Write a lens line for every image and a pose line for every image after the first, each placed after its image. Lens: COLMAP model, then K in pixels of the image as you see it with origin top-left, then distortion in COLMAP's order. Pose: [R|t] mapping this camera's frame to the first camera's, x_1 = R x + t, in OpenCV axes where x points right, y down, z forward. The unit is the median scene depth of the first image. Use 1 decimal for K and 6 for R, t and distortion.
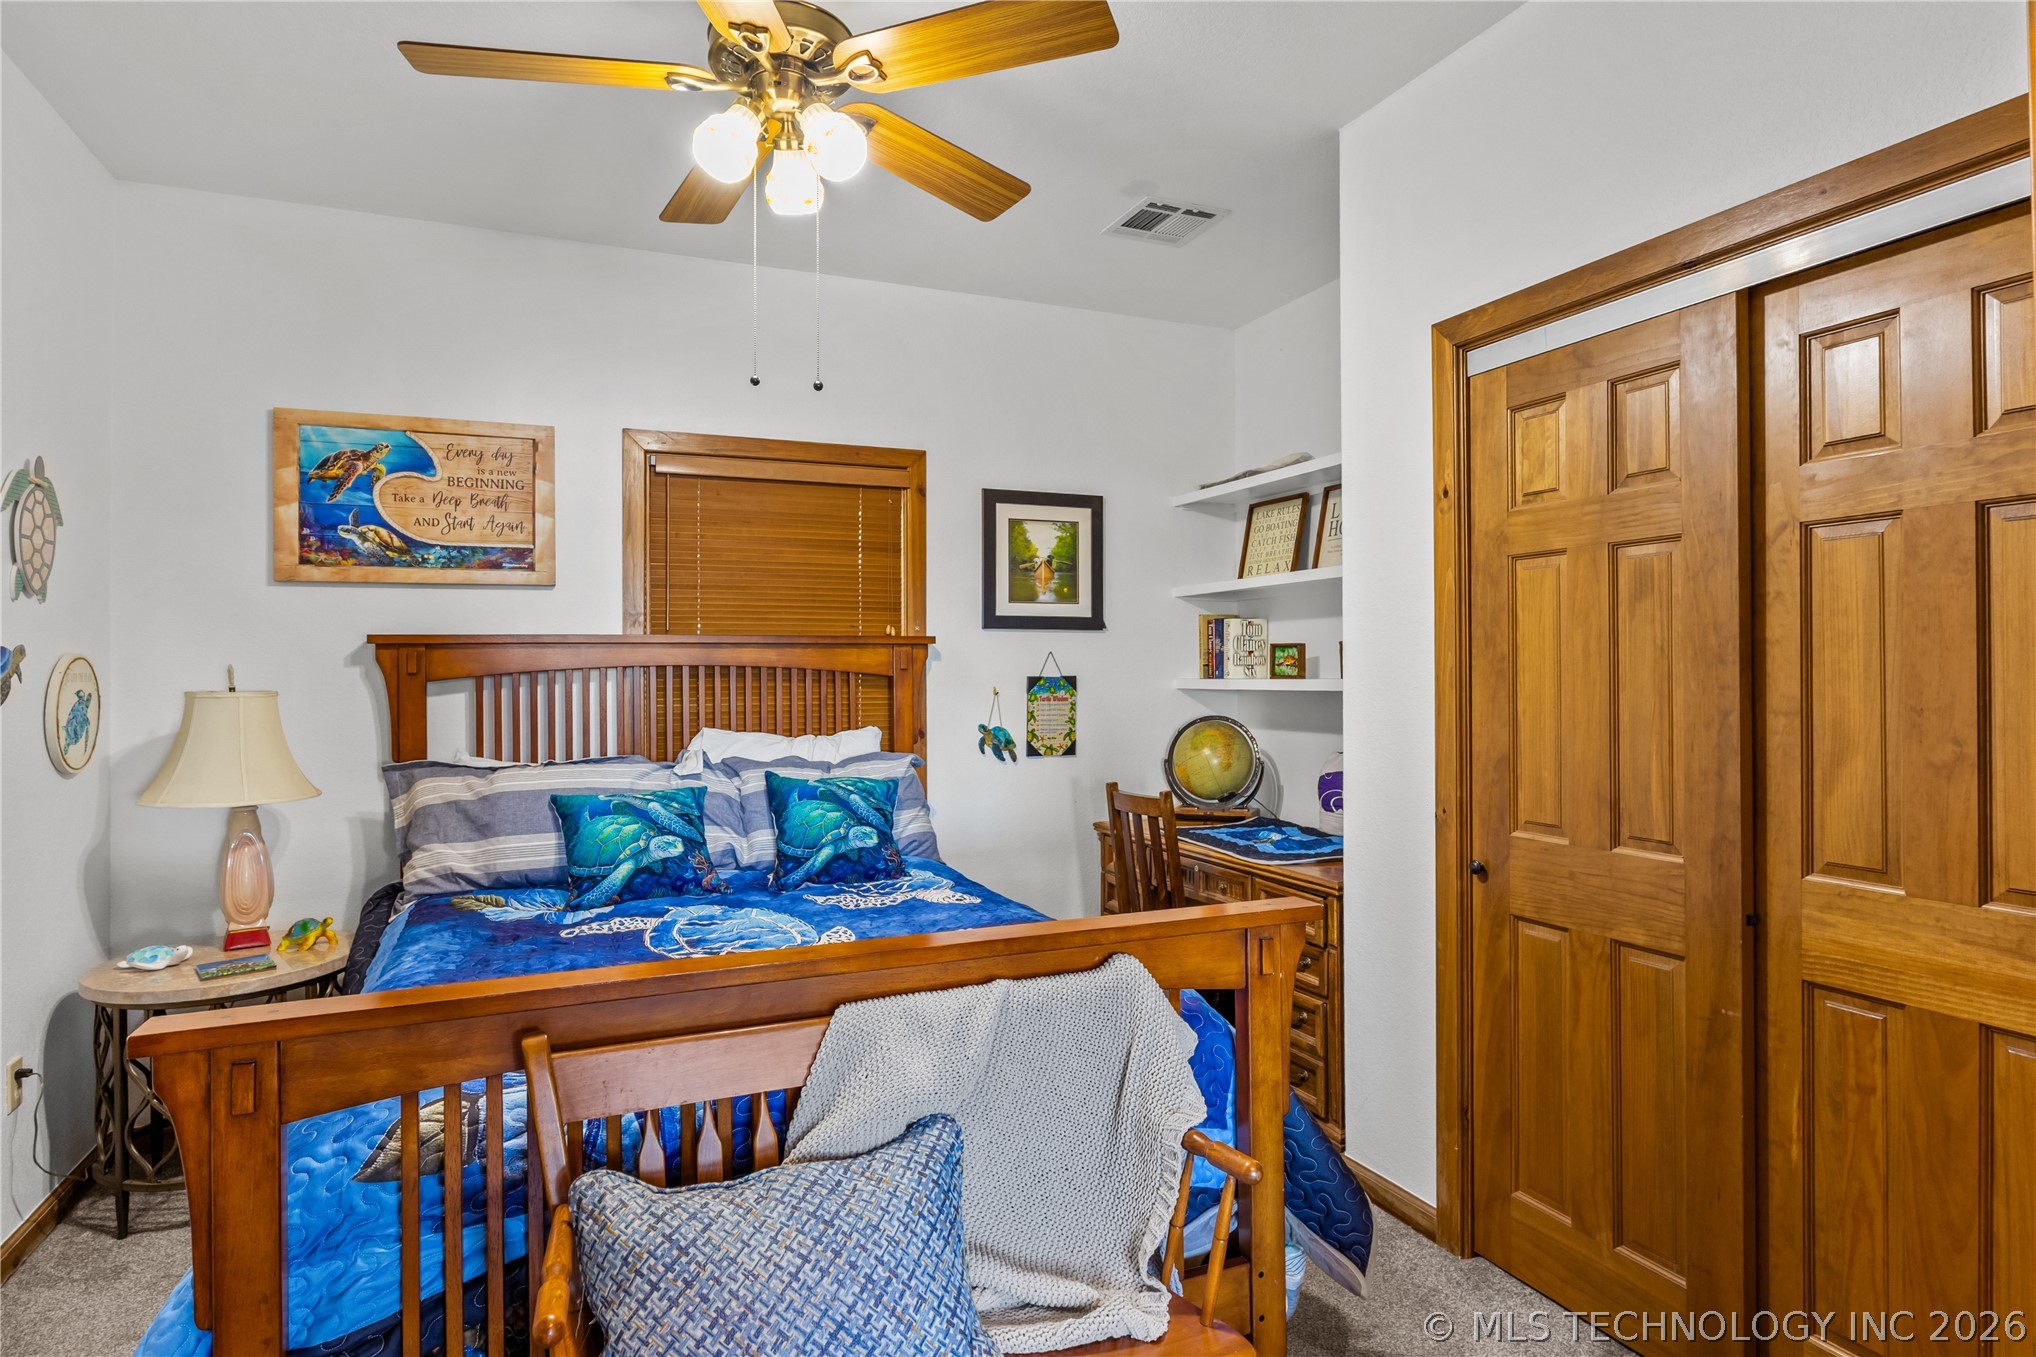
lens RADIAL K [[1106.8, 0, 999.2], [0, 1106.8, 662.9], [0, 0, 1]] dist [-0.007317, 0.002352]
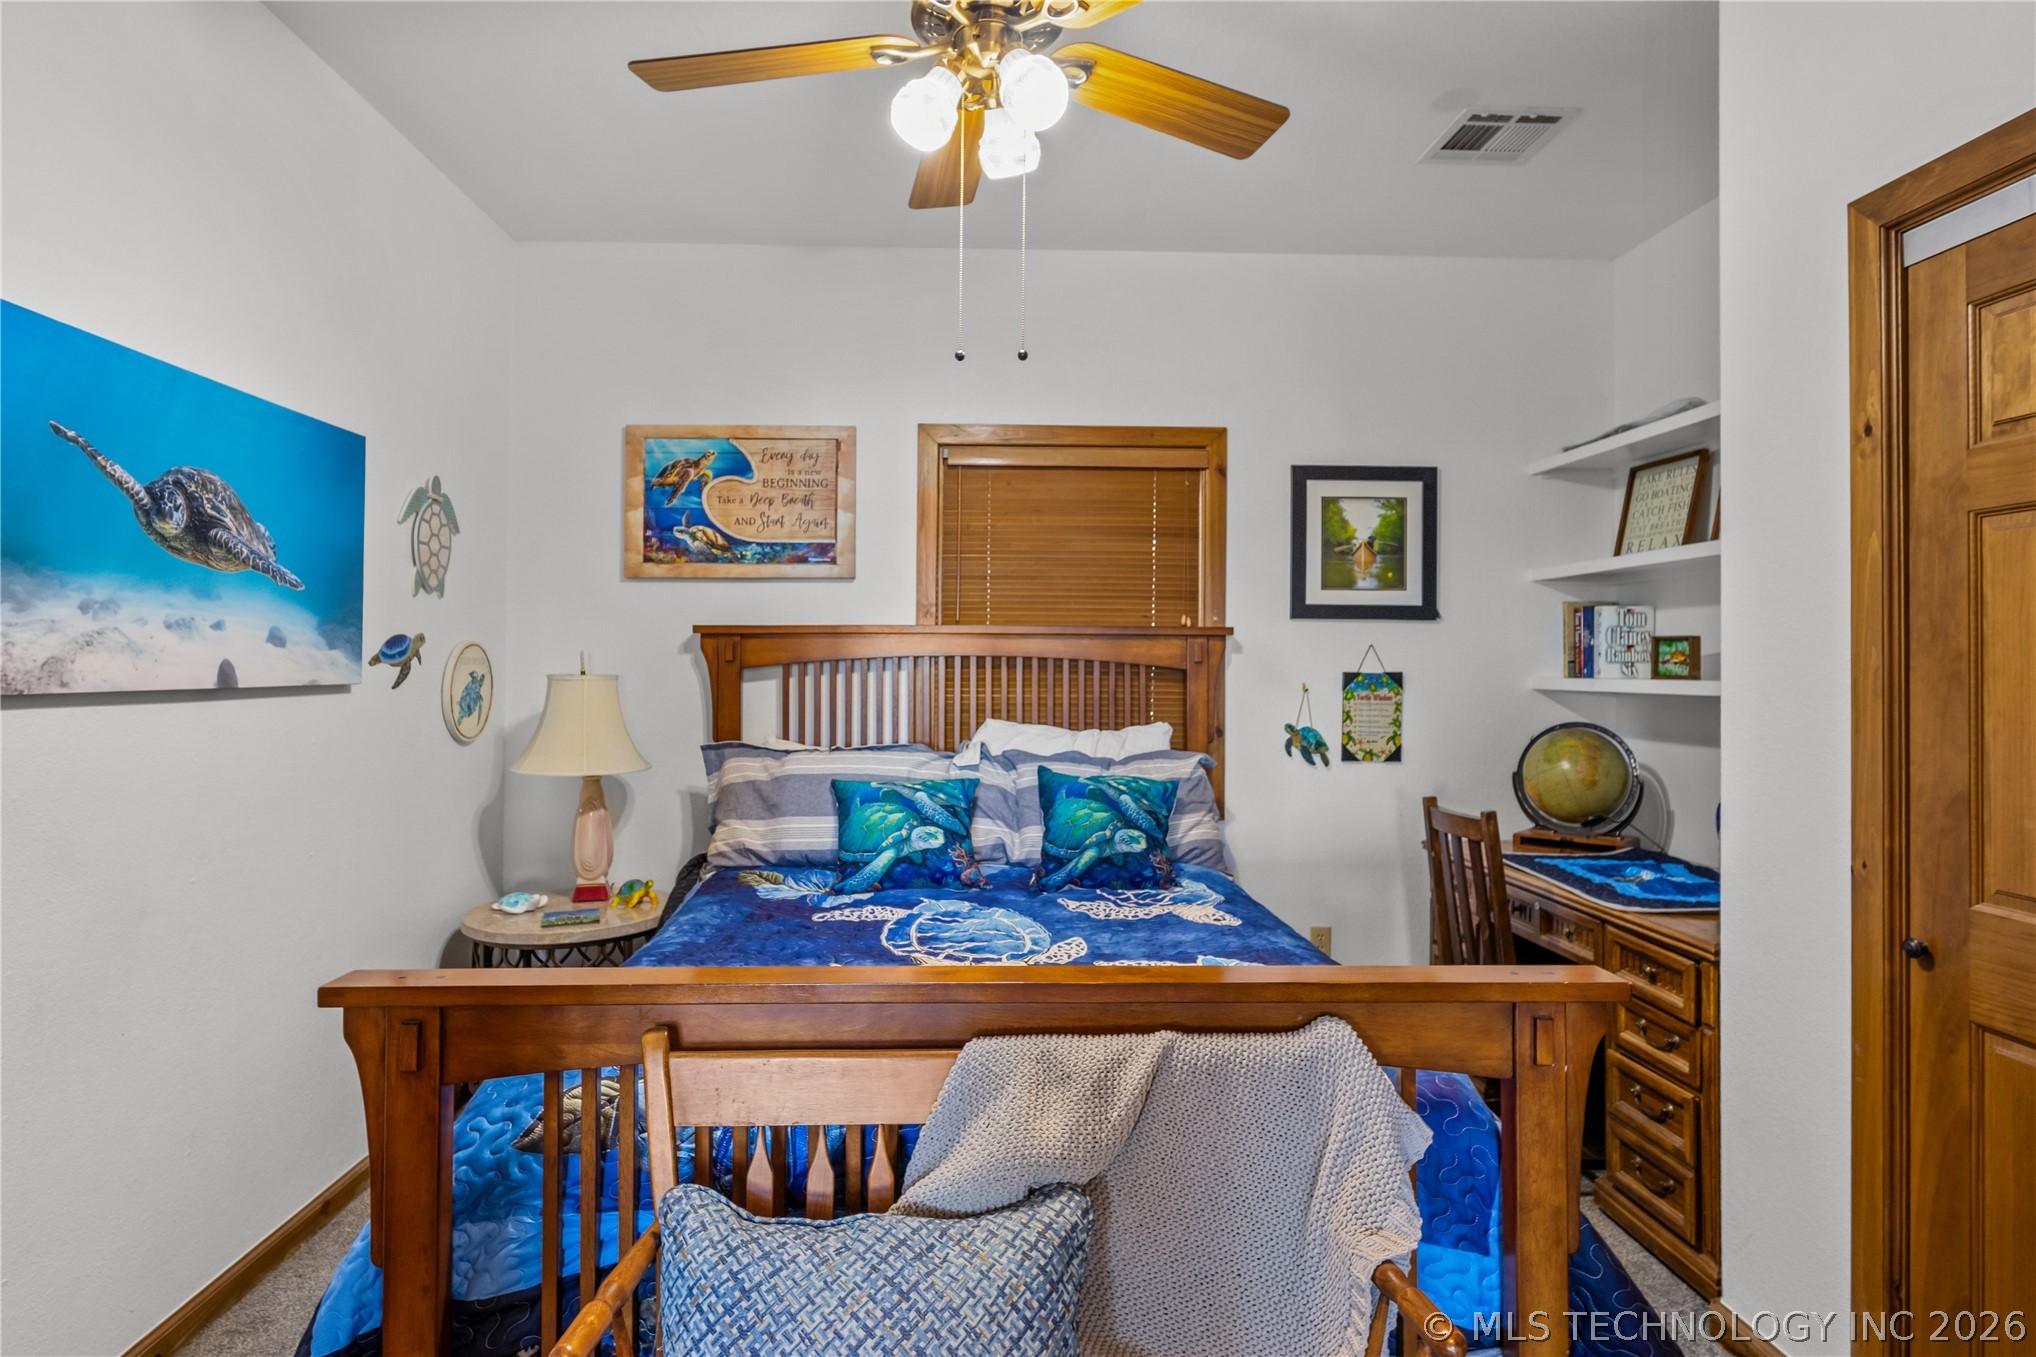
lens RADIAL K [[1089.3, 0, 983.5], [0, 1089.3, 645.2], [0, 0, 1]] dist [-0.007102, 0.003466]
pose [[0.932737, 0.006261, -0.360502, 0.104509], [-0.009483, 0.999929, -0.007170, -0.000504], [0.360432, 0.010107, 0.932731, 0.106932]]
